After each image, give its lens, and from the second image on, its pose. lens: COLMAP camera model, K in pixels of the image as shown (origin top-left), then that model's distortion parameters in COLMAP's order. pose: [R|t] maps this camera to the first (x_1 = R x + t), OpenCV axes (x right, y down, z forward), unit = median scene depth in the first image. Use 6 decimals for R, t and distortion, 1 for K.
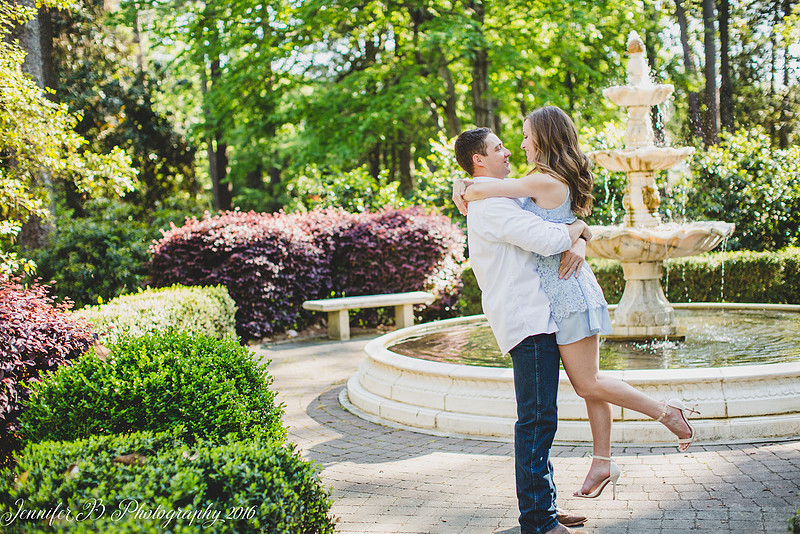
lens RADIAL K [[1215.0, 0, 405.9], [0, 1215.0, 261.6], [0, 0, 1]] dist [-0.095607, 0.000000]
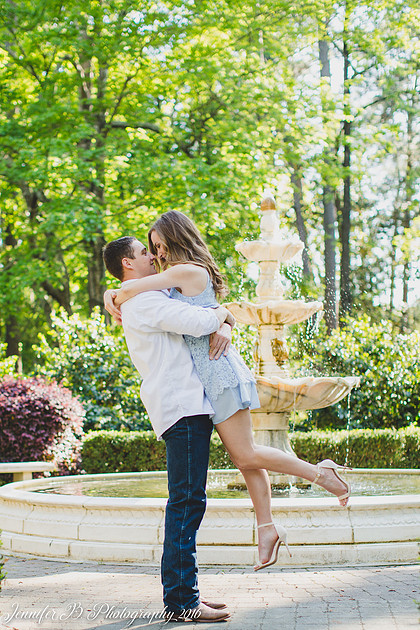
lens RADIAL K [[1303.2, 0, 205.5], [0, 1303.2, 321.1], [0, 0, 1]] dist [-0.157472, 0.000000]
pose [[0.987702, 0.040181, 0.151094, -0.018778], [-0.020879, 0.991653, -0.127232, 0.043759], [-0.154945, 0.122512, 0.980297, -0.051167]]
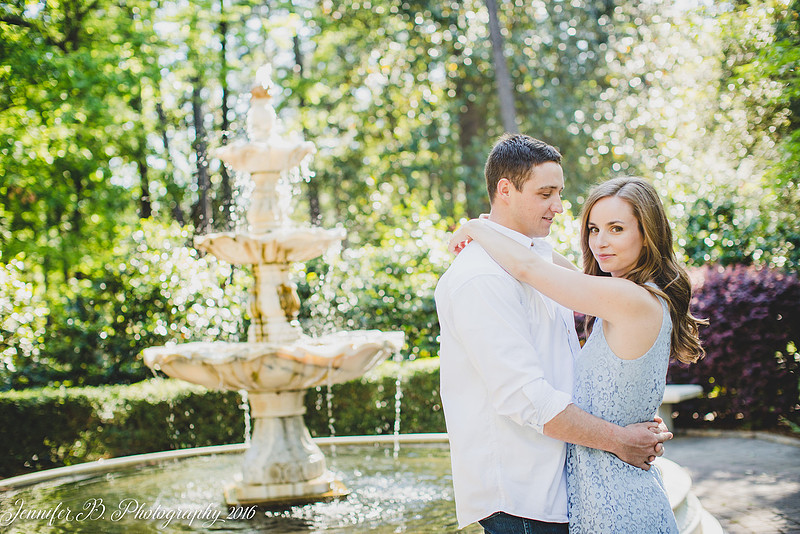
lens RADIAL K [[1215.0, 0, 415.2], [0, 1215.0, 269.8], [0, 0, 1]] dist [-0.095607, 0.000000]
pose [[0.905118, -0.008222, 0.425082, -0.022628], [0.047145, 0.995588, -0.081129, -0.006260], [-0.422539, 0.093472, 0.901512, 0.219816]]
